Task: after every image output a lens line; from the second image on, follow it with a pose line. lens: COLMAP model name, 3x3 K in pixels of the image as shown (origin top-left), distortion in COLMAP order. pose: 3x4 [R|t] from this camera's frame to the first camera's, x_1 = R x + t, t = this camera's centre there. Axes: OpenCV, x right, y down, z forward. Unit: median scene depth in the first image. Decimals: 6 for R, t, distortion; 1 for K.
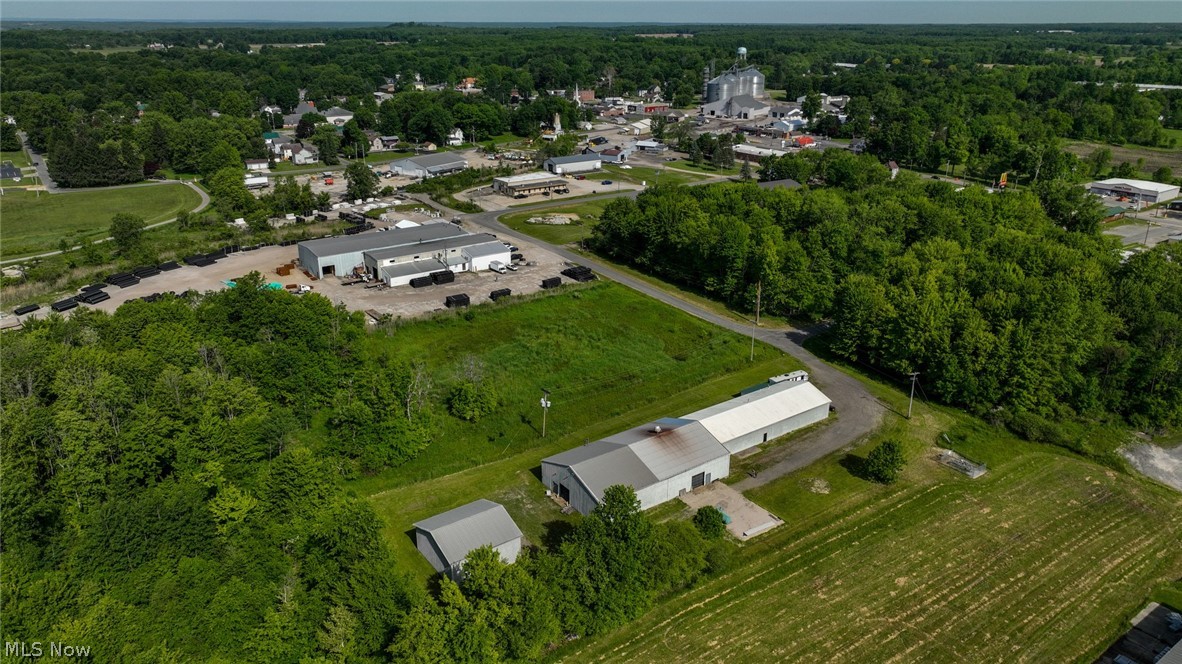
lens RADIAL K [[828.1, 0, 591.0], [0, 828.1, 332.0], [0, 0, 1]] dist [0.001529, 0.004355]
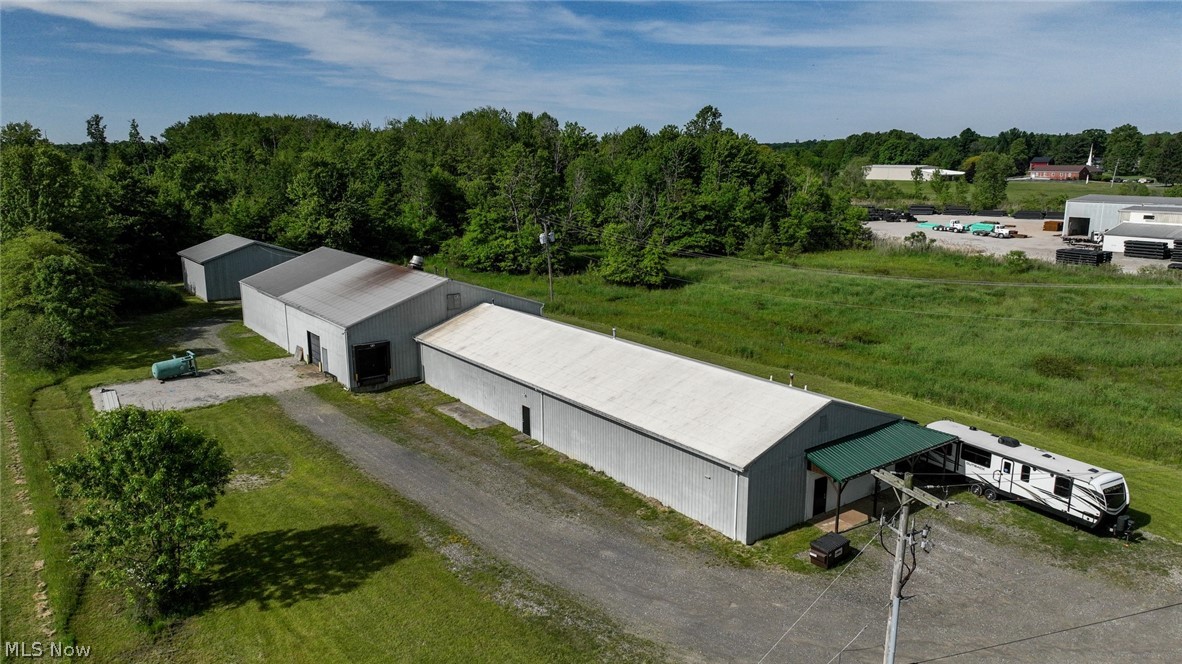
lens RADIAL K [[828.1, 0, 591.0], [0, 828.1, 332.0], [0, 0, 1]] dist [0.001529, 0.004355]
pose [[0.021314, 0.207718, -0.977956, 0.539417], [-0.352150, 0.917050, 0.187107, 0.025648], [0.935701, 0.340400, 0.092694, 1.010569]]
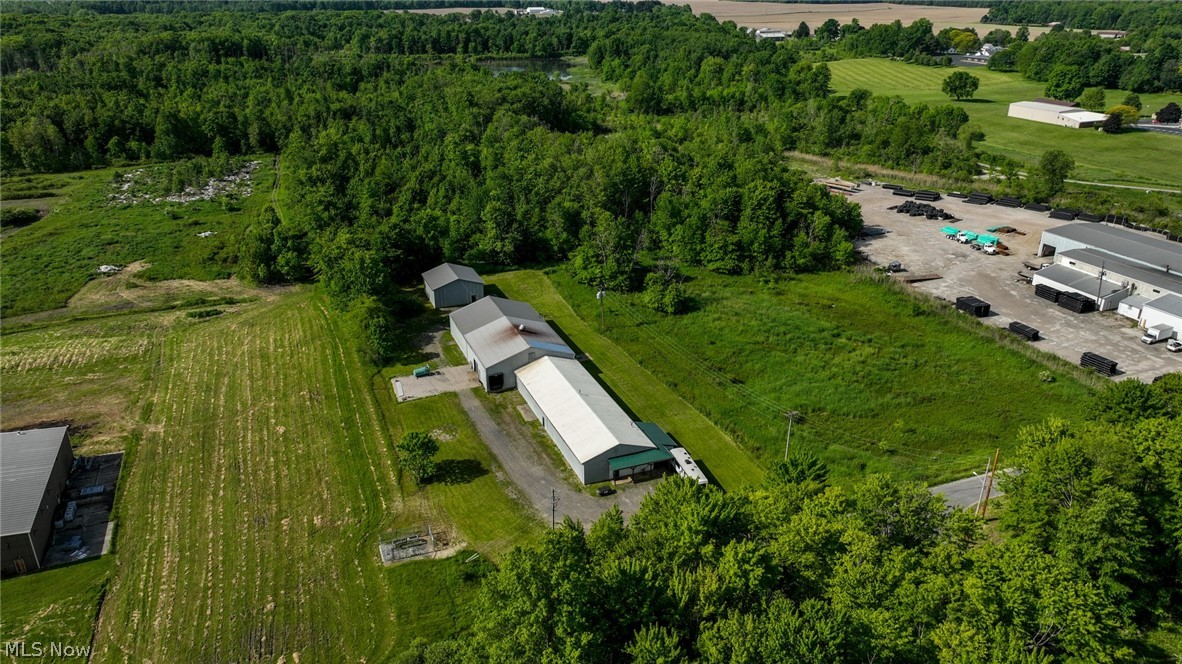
lens RADIAL K [[828.1, 0, 591.0], [0, 828.1, 332.0], [0, 0, 1]] dist [0.001529, 0.004355]
pose [[-0.236708, 0.380298, -0.894060, 0.971401], [-0.342739, 0.828368, 0.443097, -0.366048], [0.909120, 0.411314, -0.065738, 1.095275]]
